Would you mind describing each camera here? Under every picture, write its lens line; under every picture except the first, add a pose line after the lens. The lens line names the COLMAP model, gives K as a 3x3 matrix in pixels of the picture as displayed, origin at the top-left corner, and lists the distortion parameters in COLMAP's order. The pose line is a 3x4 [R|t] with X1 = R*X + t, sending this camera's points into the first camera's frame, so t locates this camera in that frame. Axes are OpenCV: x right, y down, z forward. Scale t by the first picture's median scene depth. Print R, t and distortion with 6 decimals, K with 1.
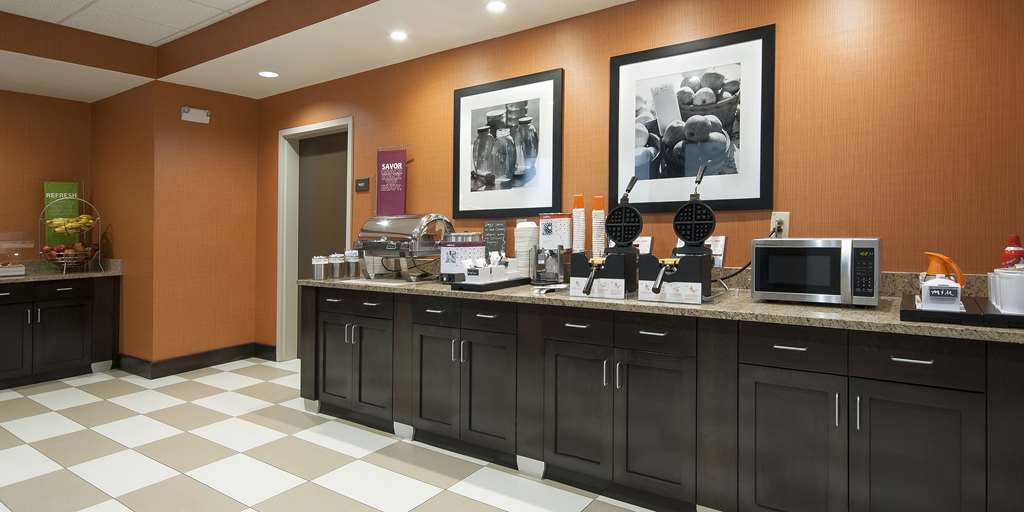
lens RADIAL K [[570.4, 0, 529.3], [0, 570.4, 220.2], [0, 0, 1]] dist [0.003627, 0.000653]
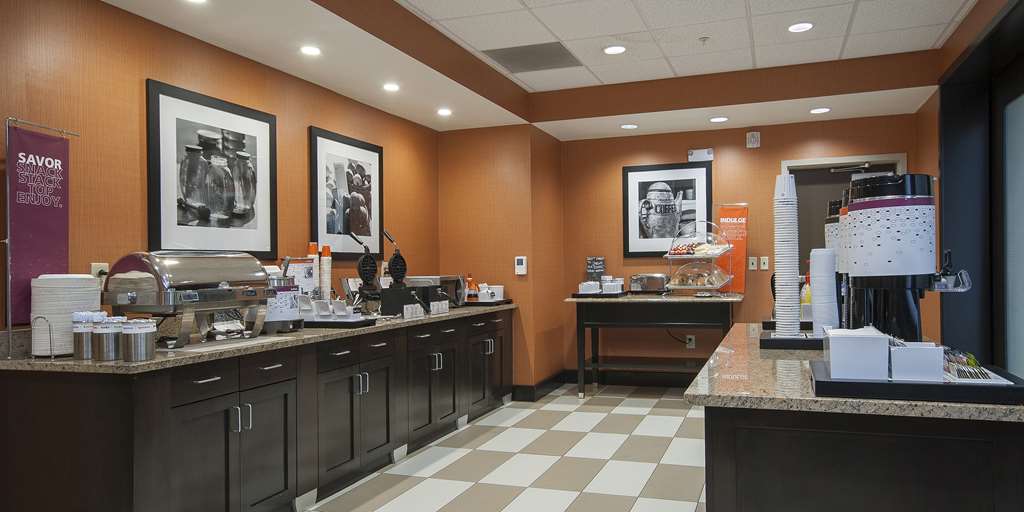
lens RADIAL K [[679.5, 0, 549.3], [0, 679.5, 260.6], [0, 0, 1]] dist [0.001450, 0.001099]
pose [[-0.288250, 0.026953, 0.957176, -1.206054], [0.008920, 0.999636, -0.025462, 0.026910], [-0.957514, 0.001199, -0.288386, 0.854580]]
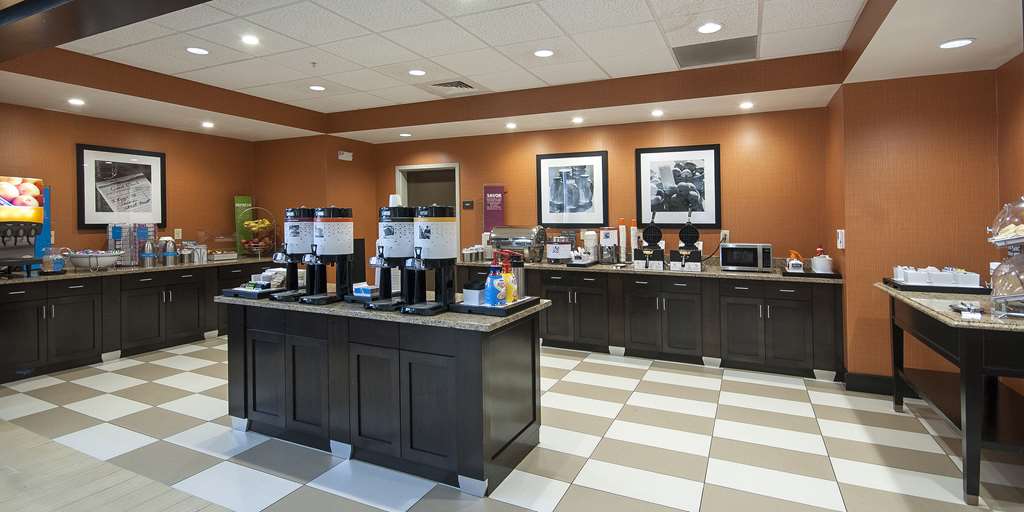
lens RADIAL K [[485.9, 0, 514.0], [0, 485.9, 211.8], [0, 0, 1]] dist [-0.000181, 0.000278]
pose [[0.985646, 0.015717, 0.168094, -0.507259], [-0.015880, 0.999874, -0.000375, -0.054650], [-0.168078, -0.002300, 0.985771, -0.535012]]
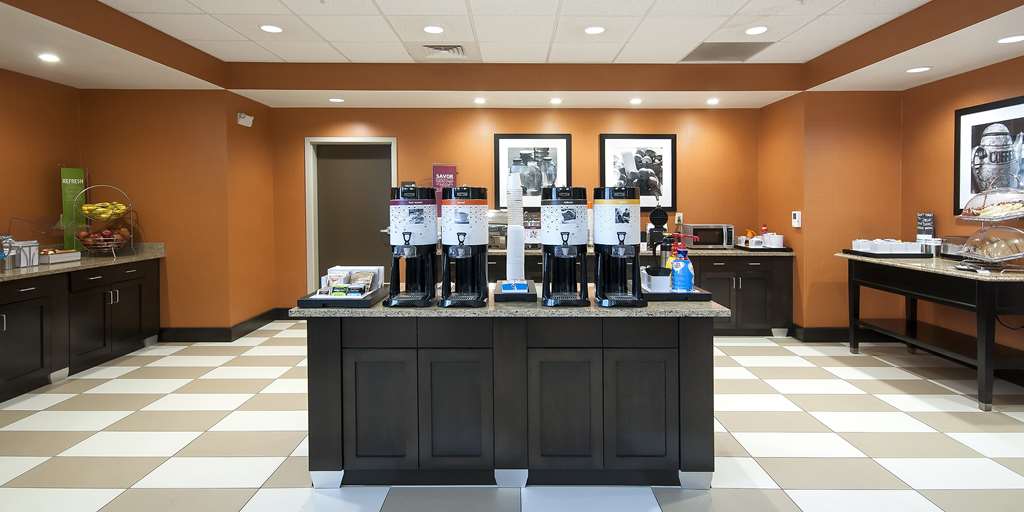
lens RADIAL K [[506.1, 0, 515.5], [0, 506.1, 201.8], [0, 0, 1]] dist [0.003236, 0.000644]
pose [[0.821933, 0.016134, 0.569355, -1.024773], [-0.021358, 0.999769, 0.002503, -0.039645], [-0.569183, -0.014218, 0.822088, -0.277093]]
